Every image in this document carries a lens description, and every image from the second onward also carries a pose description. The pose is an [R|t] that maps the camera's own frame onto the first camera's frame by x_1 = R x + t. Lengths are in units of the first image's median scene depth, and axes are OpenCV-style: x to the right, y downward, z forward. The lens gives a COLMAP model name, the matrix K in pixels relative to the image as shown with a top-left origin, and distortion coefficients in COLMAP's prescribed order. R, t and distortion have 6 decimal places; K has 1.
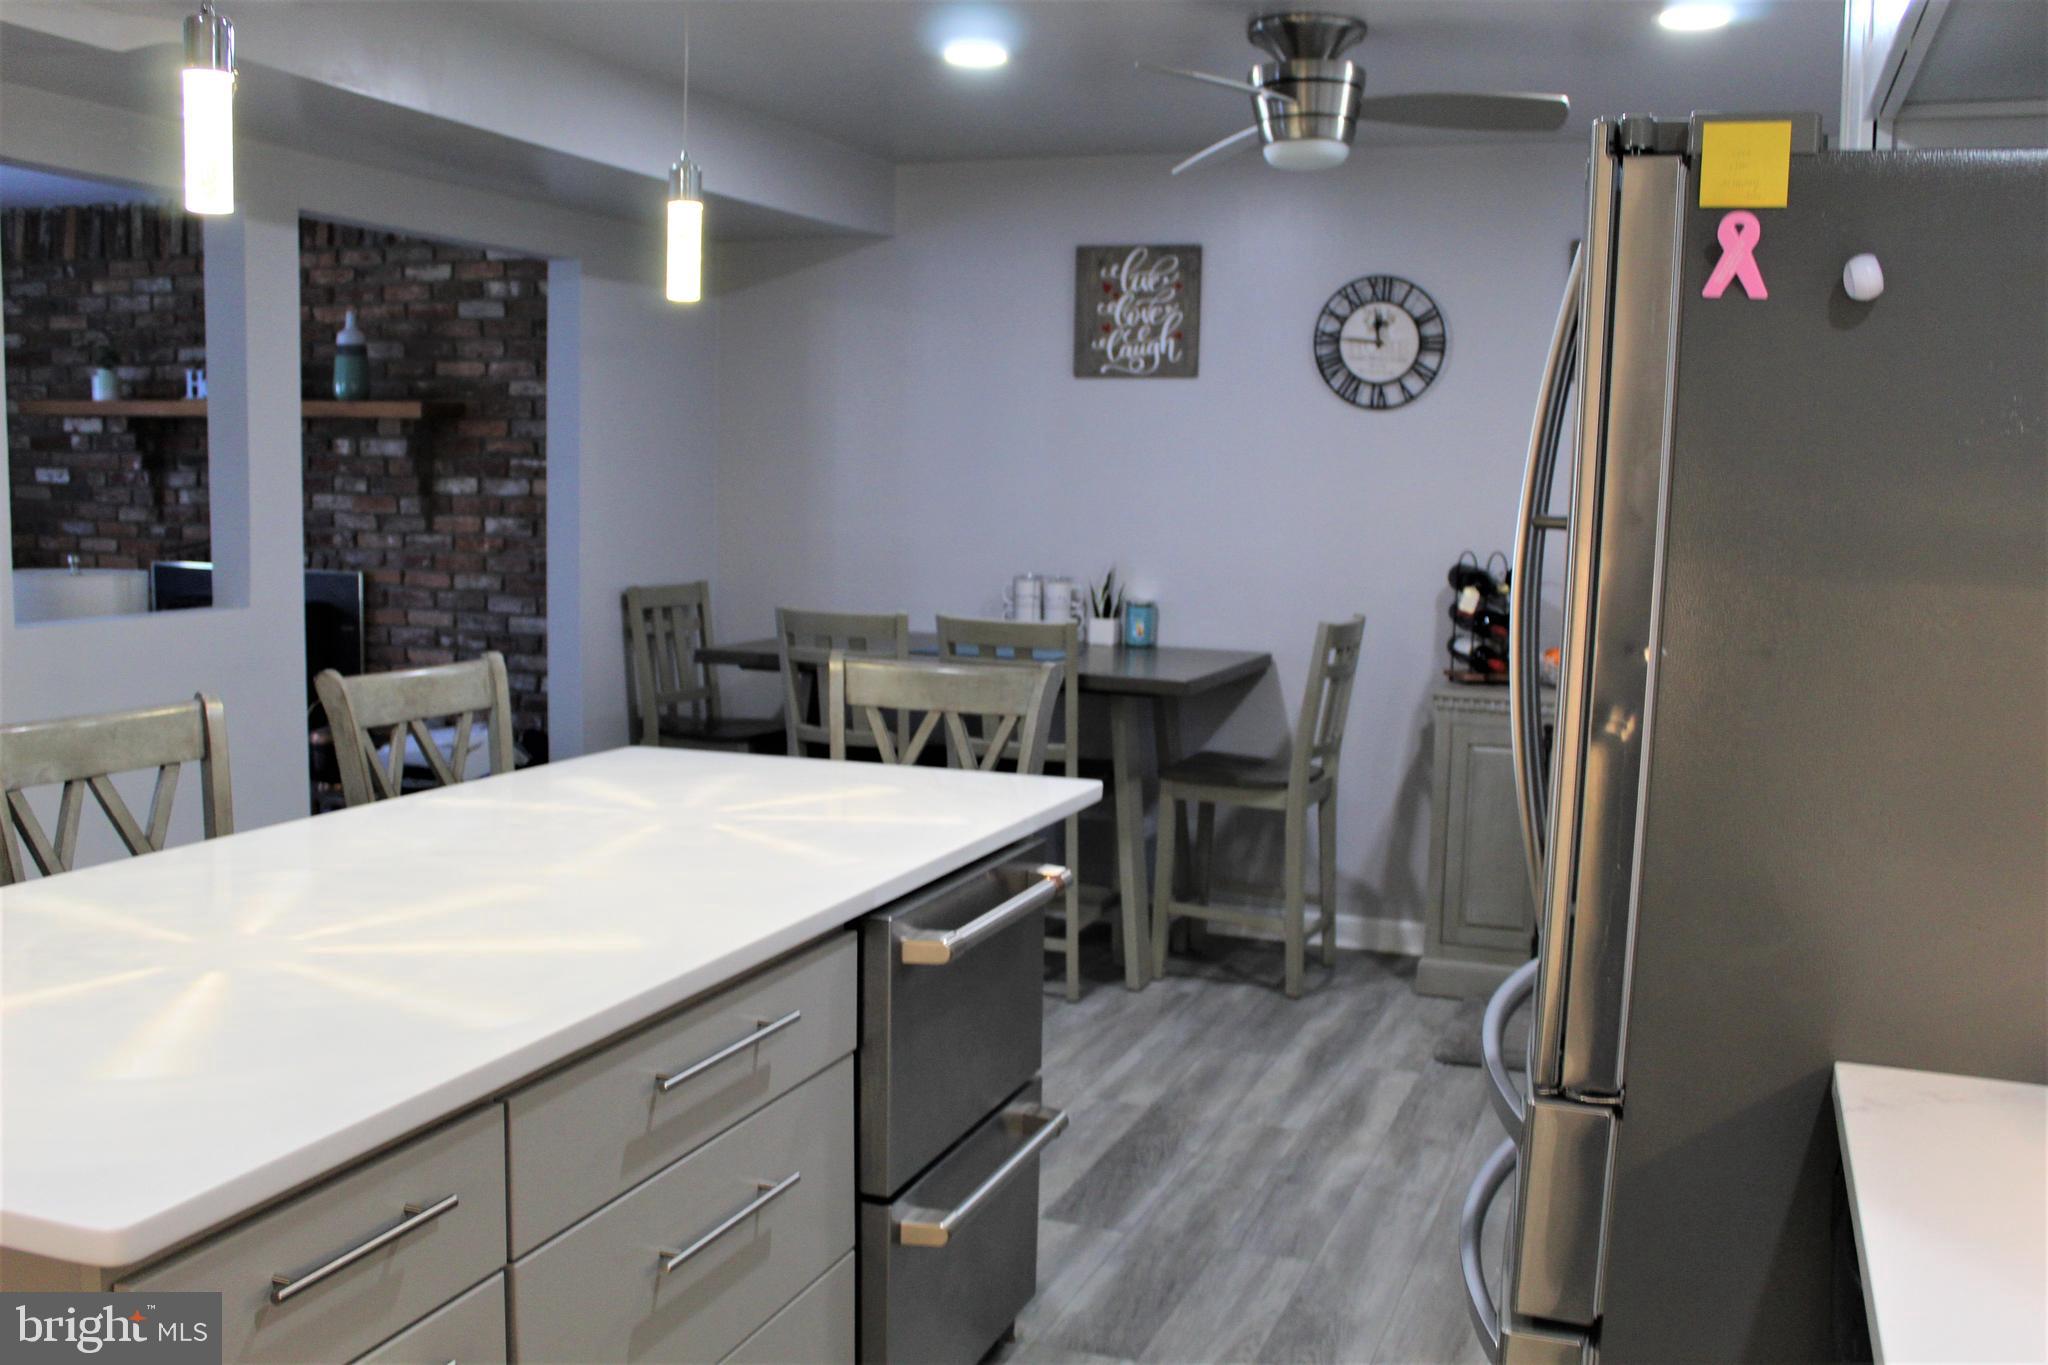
lens RADIAL K [[1904.0, 0, 1045.8], [0, 1904.0, 692.6], [0, 0, 1]] dist [-0.094611, 0.000000]
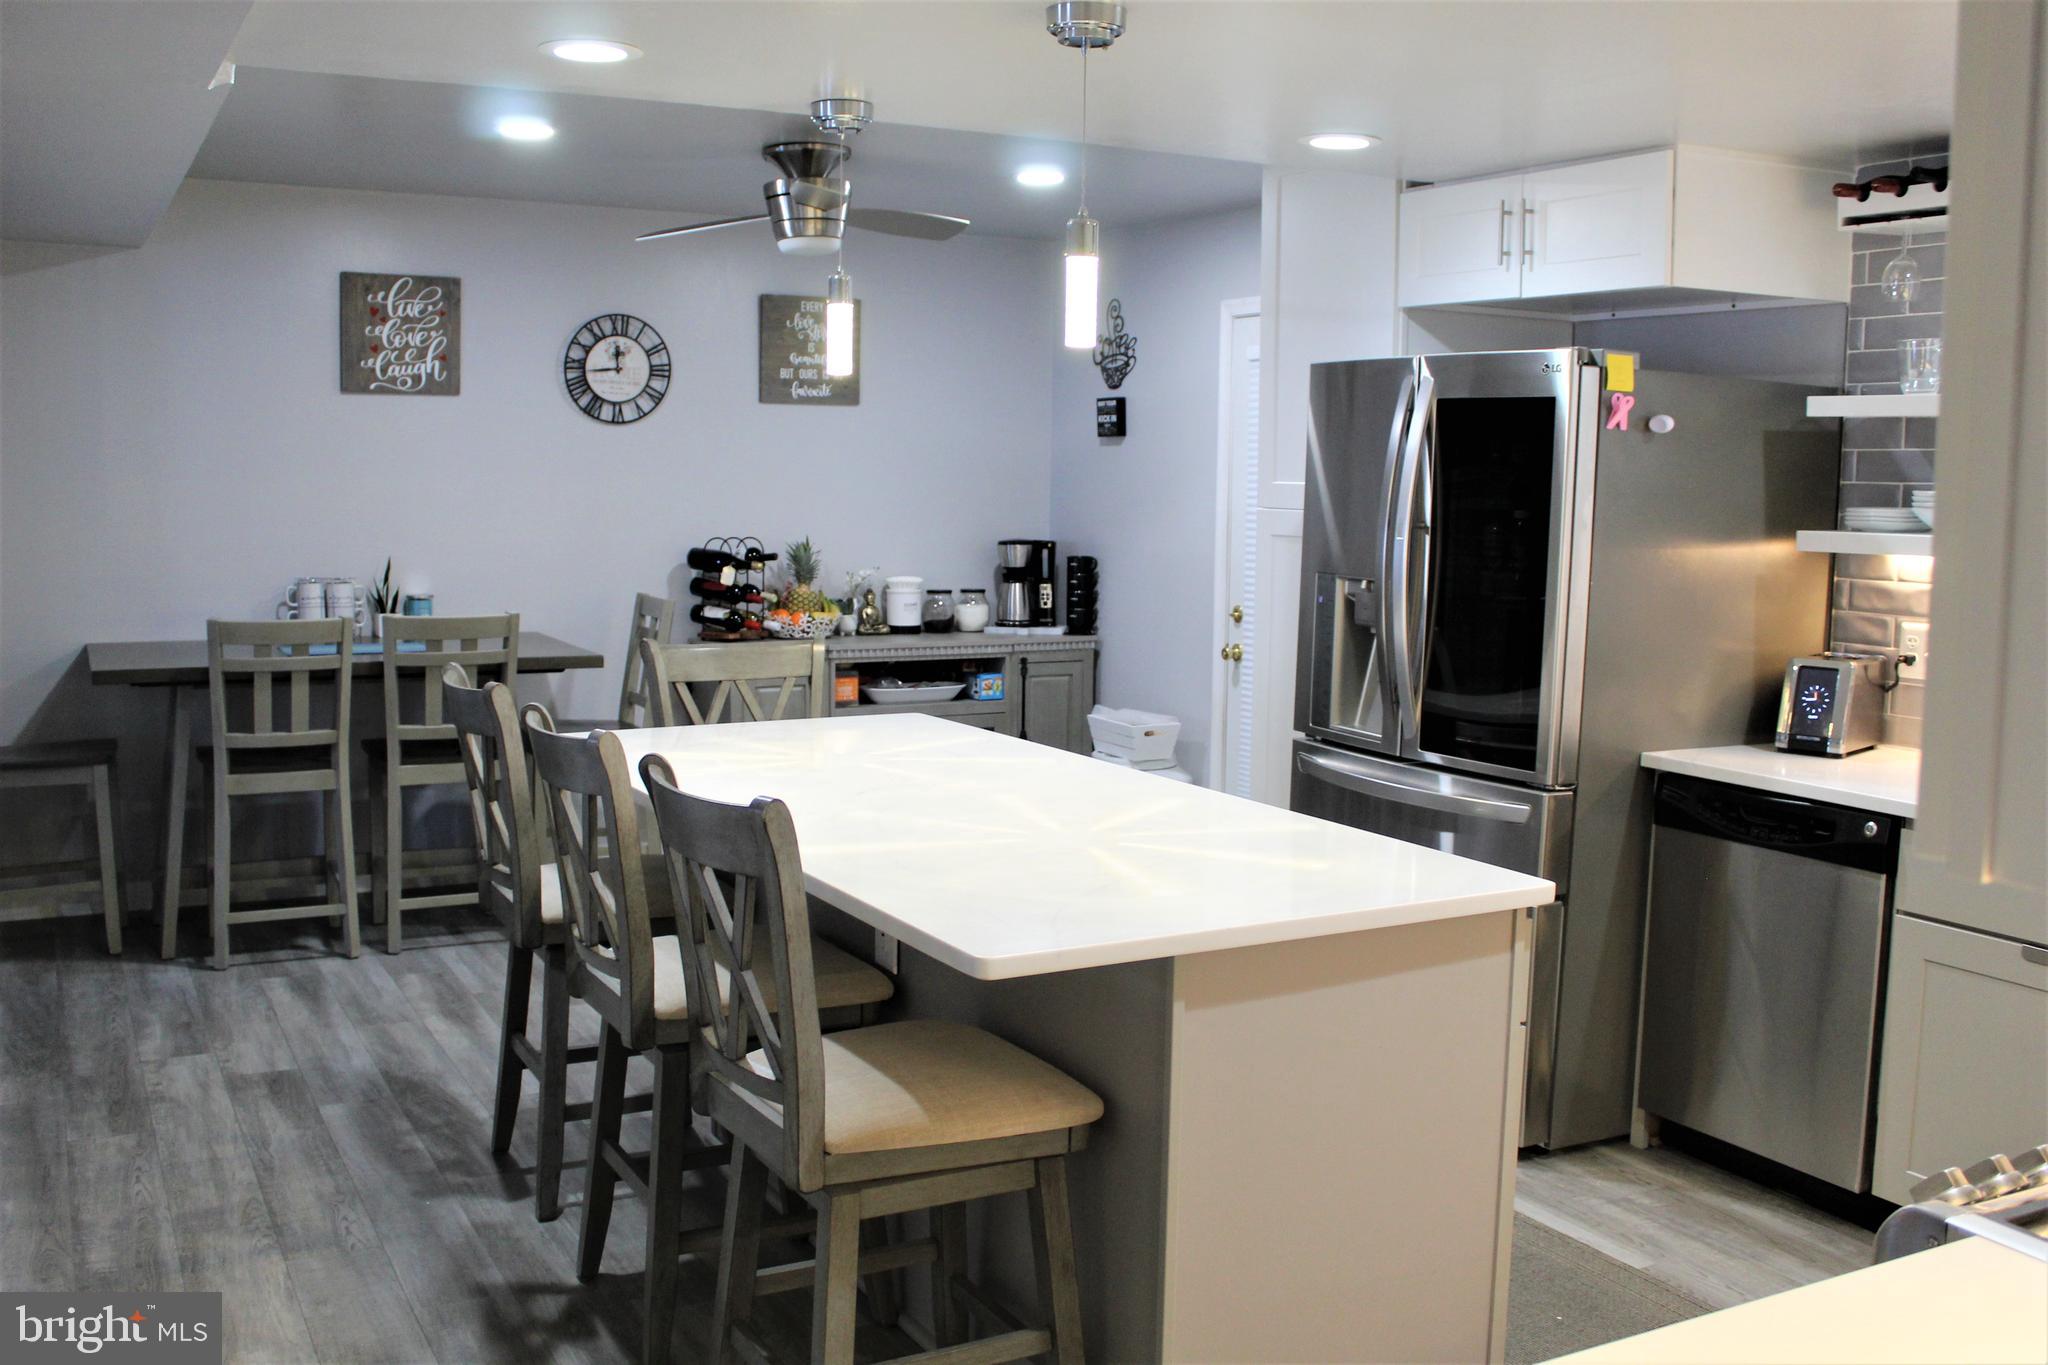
lens RADIAL K [[1904.0, 0, 1029.6], [0, 1904.0, 667.7], [0, 0, 1]] dist [-0.094611, 0.000000]
pose [[0.655812, -0.089458, 0.749605, -0.491763], [0.086234, 0.995332, 0.043340, -0.019839], [-0.749983, 0.036219, 0.660465, 0.002359]]
